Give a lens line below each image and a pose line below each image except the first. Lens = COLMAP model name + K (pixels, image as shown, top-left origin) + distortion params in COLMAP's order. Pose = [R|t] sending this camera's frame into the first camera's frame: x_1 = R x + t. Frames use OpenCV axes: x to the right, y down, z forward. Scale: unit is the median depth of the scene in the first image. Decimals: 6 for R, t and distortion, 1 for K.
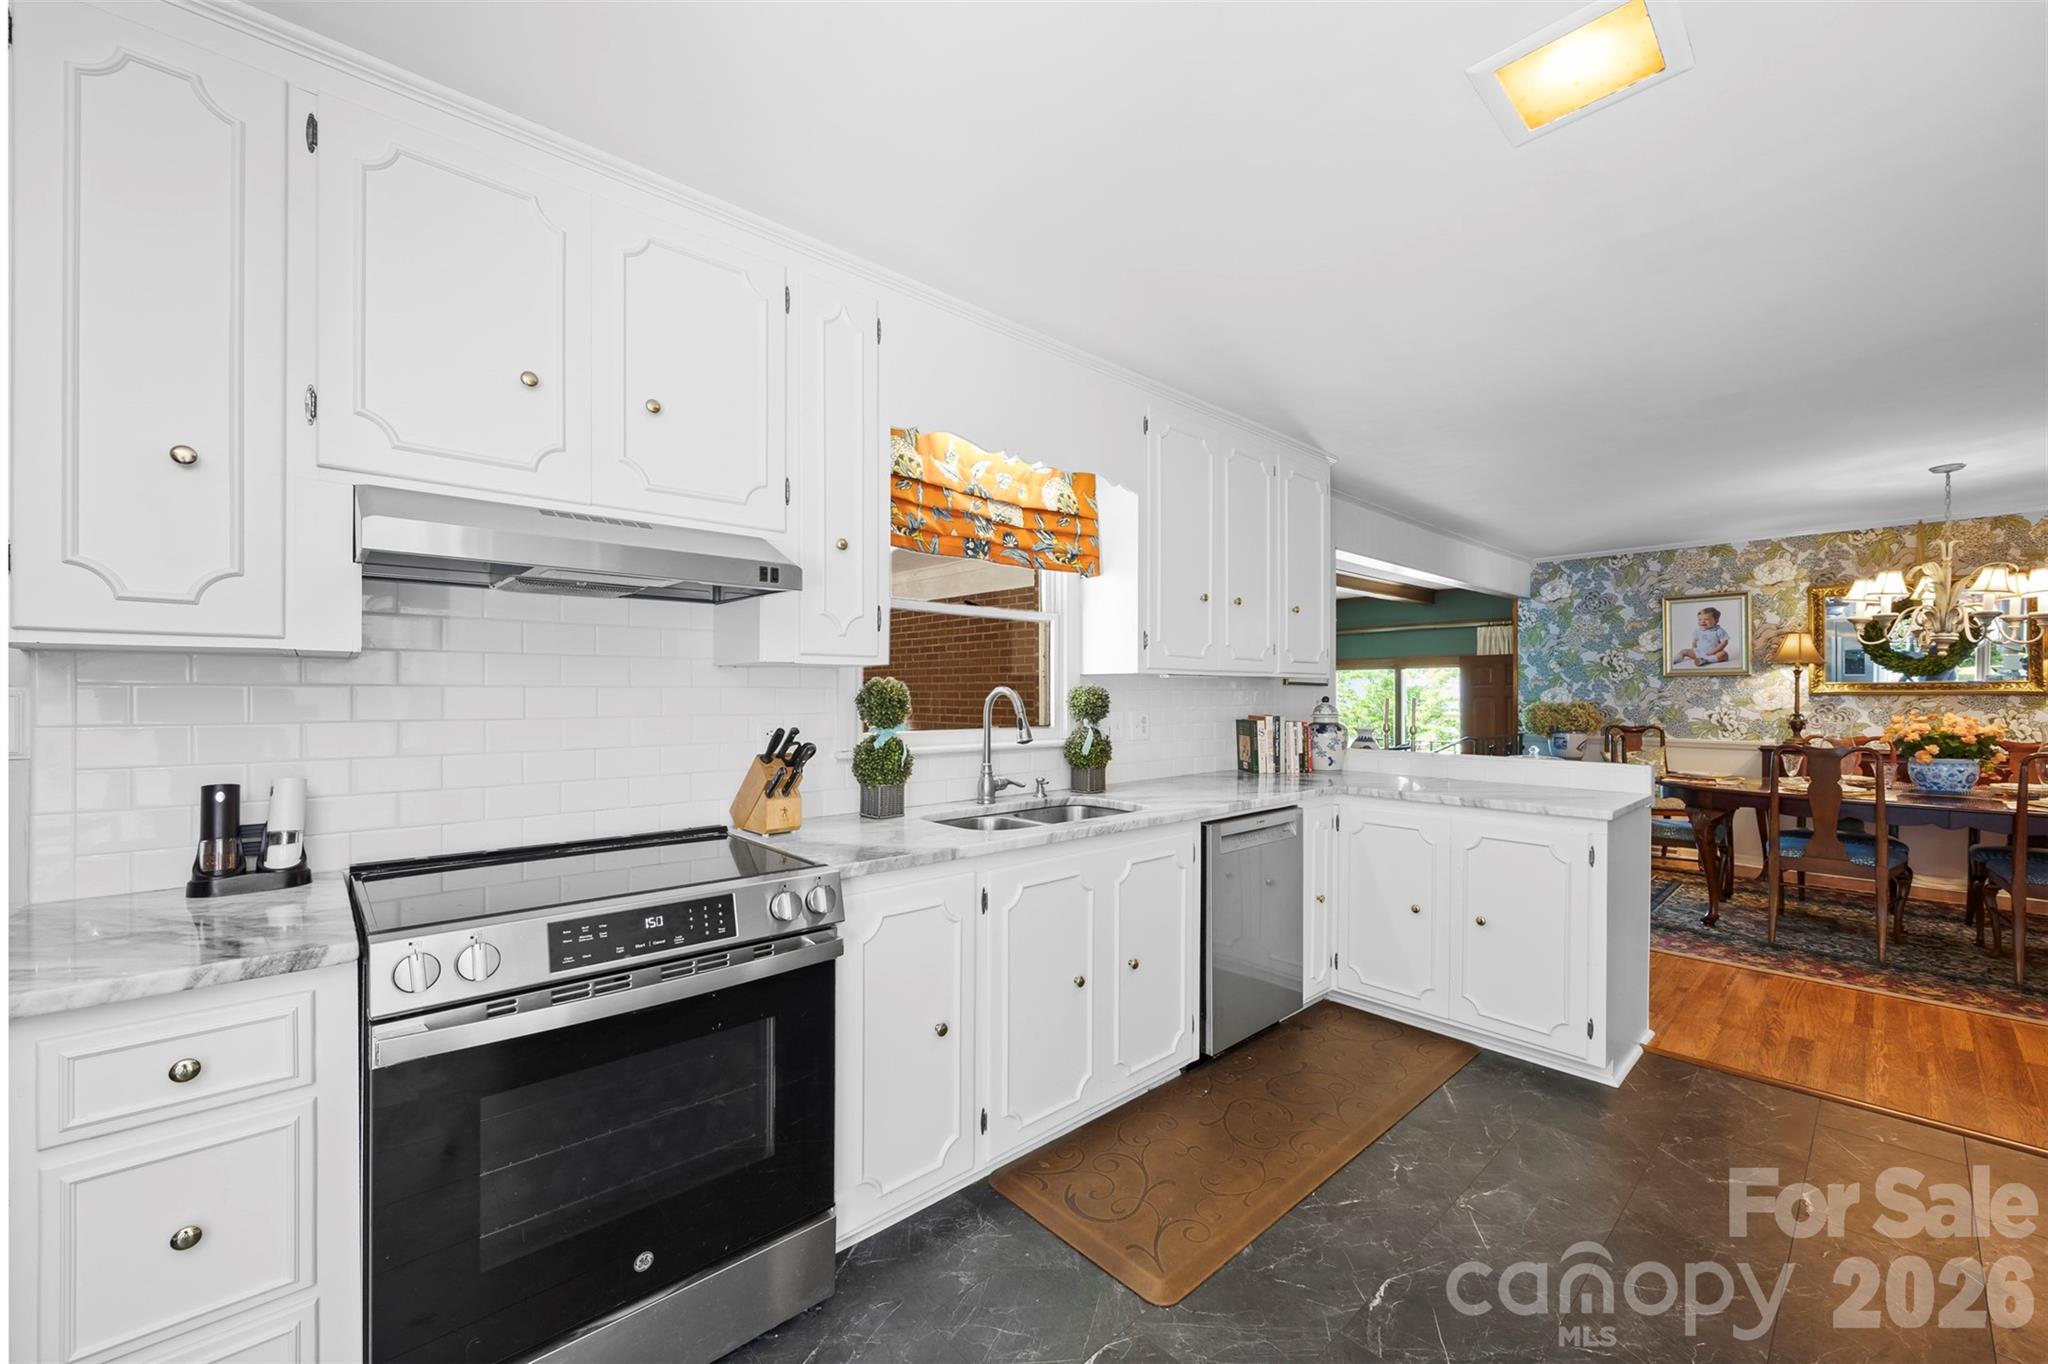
lens RADIAL K [[795.5, 0, 1036.1], [0, 795.5, 696.1], [0, 0, 1]] dist [-0.003633, 0.000619]
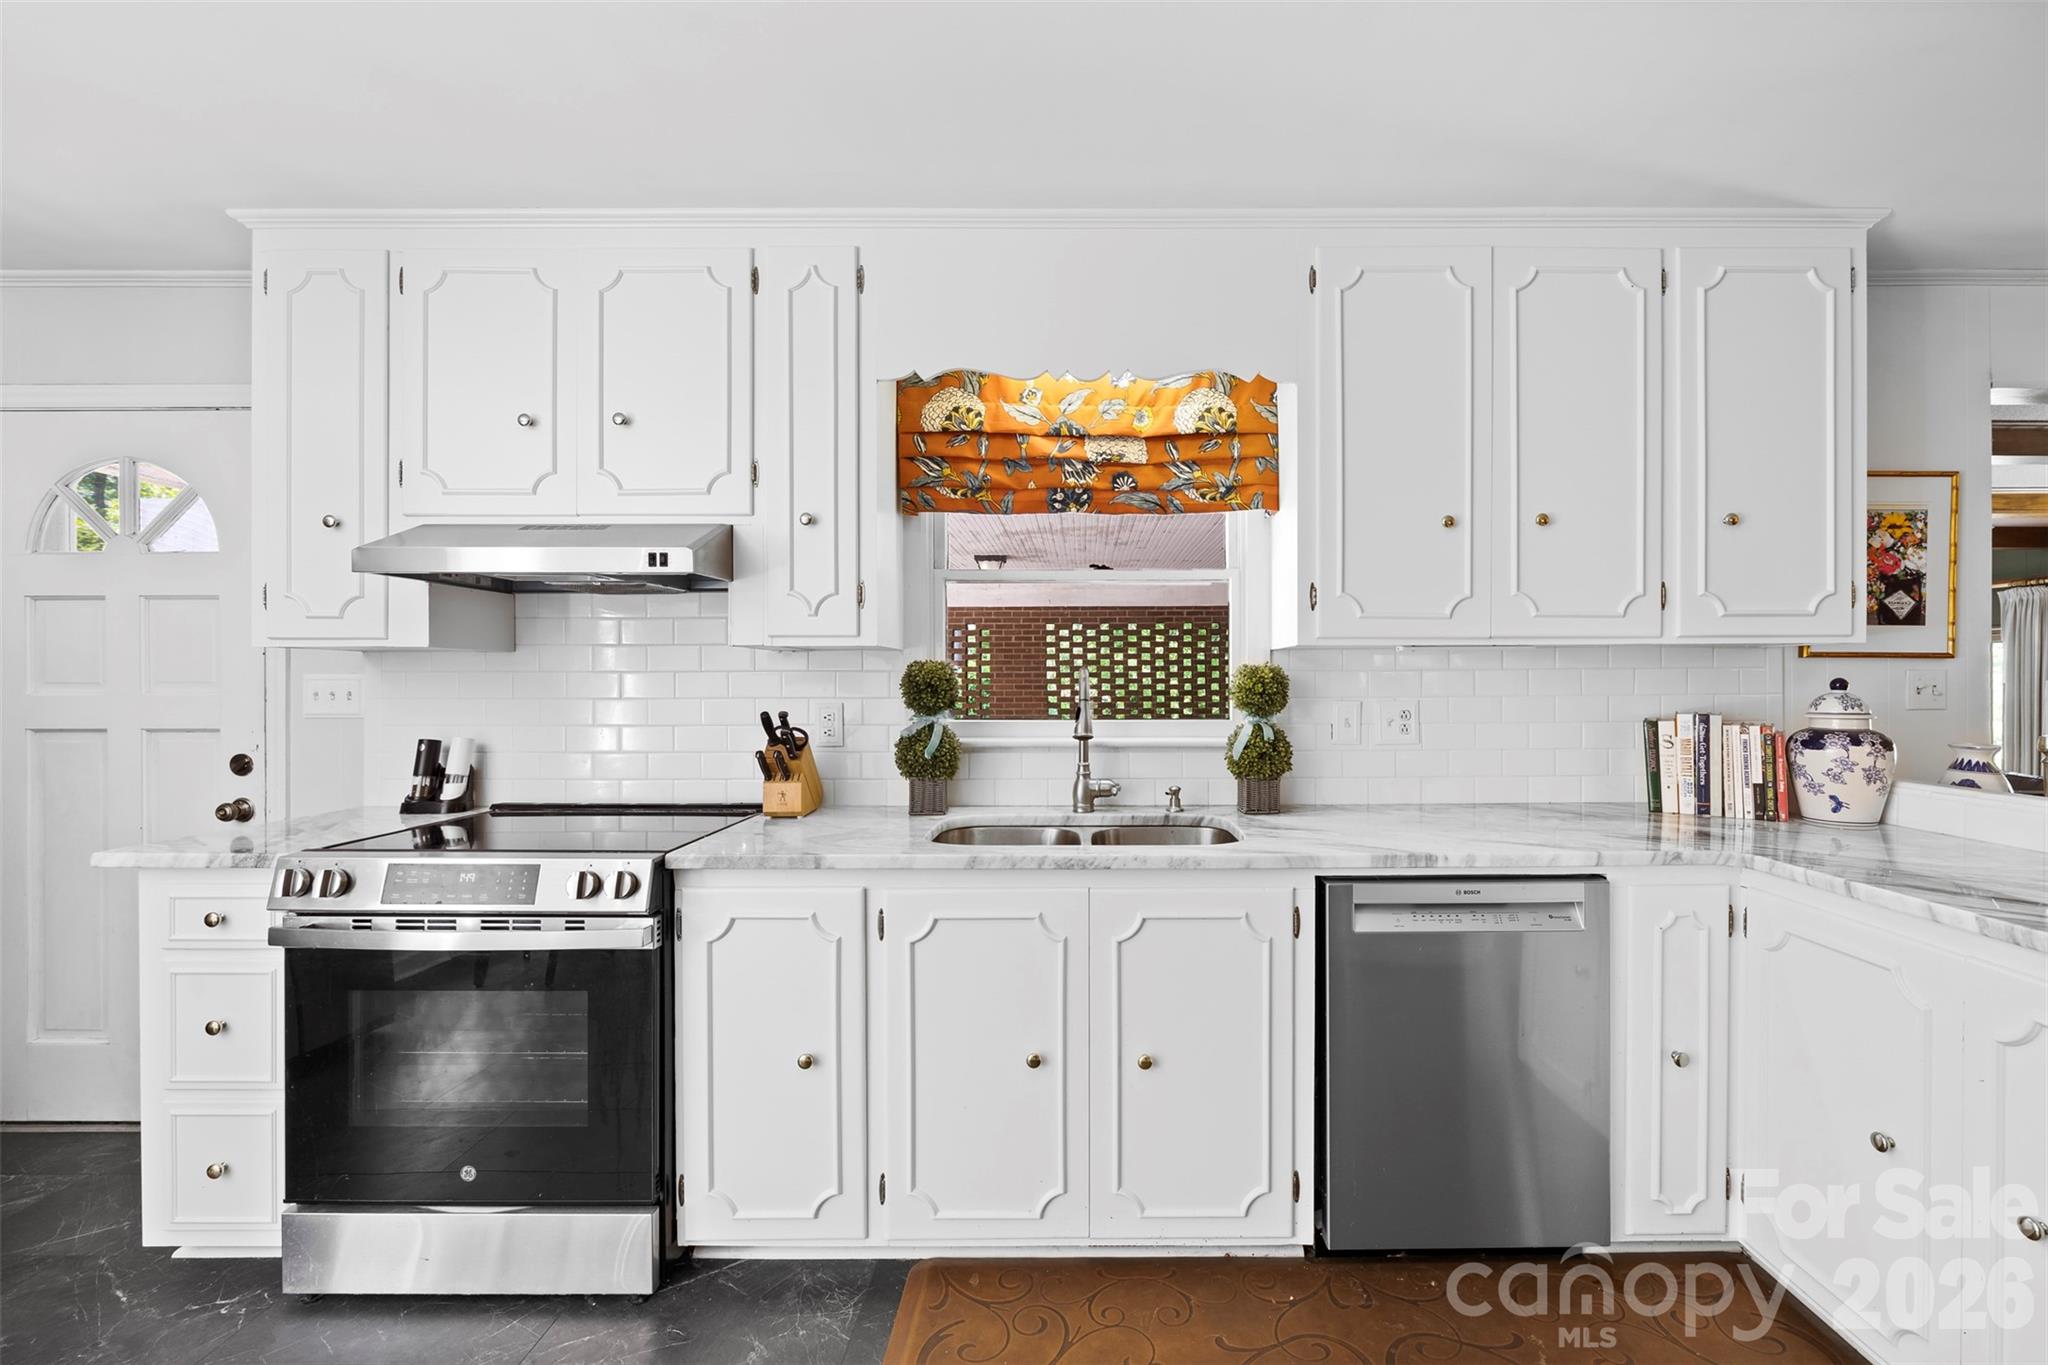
lens RADIAL K [[795.5, 0, 1033.9], [0, 795.5, 690.4], [0, 0, 1]] dist [-0.003633, 0.000619]
pose [[0.739737, 0.003540, -0.672887, 0.447451], [0.000873, 0.999980, 0.006220, 0.006341], [0.672896, -0.005189, 0.739719, 0.363275]]
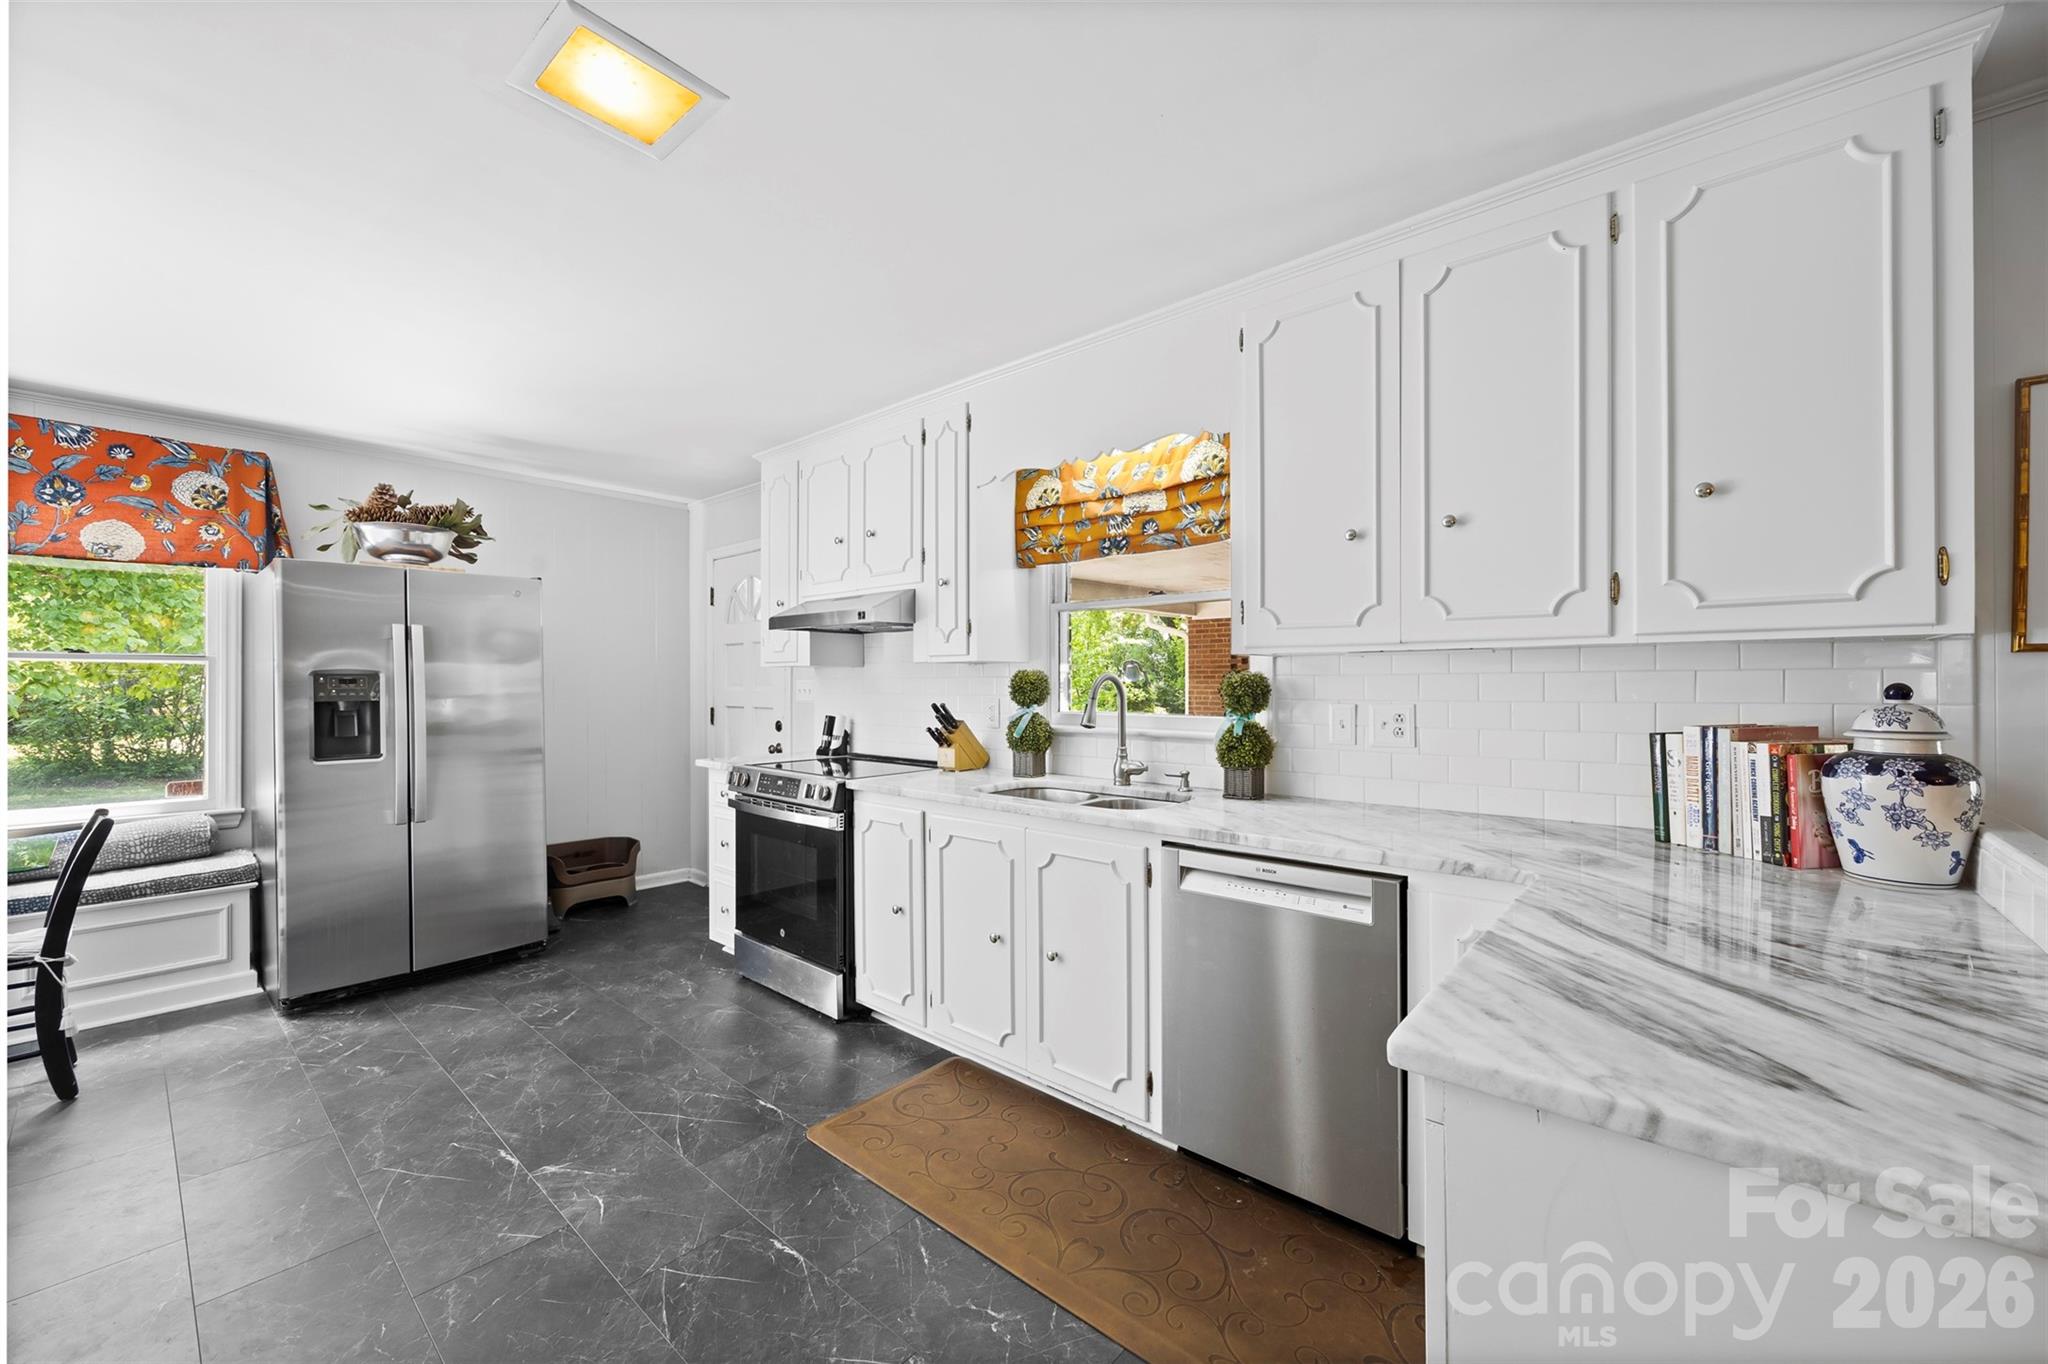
lens RADIAL K [[795.5, 0, 1056.6], [0, 795.5, 682.4], [0, 0, 1]] dist [-0.003633, 0.000619]
pose [[0.129584, 0.000231, -0.991568, 0.971671], [-0.000011, 1.000000, 0.000232, -0.000944], [0.991568, -0.000019, 0.129584, 0.776337]]
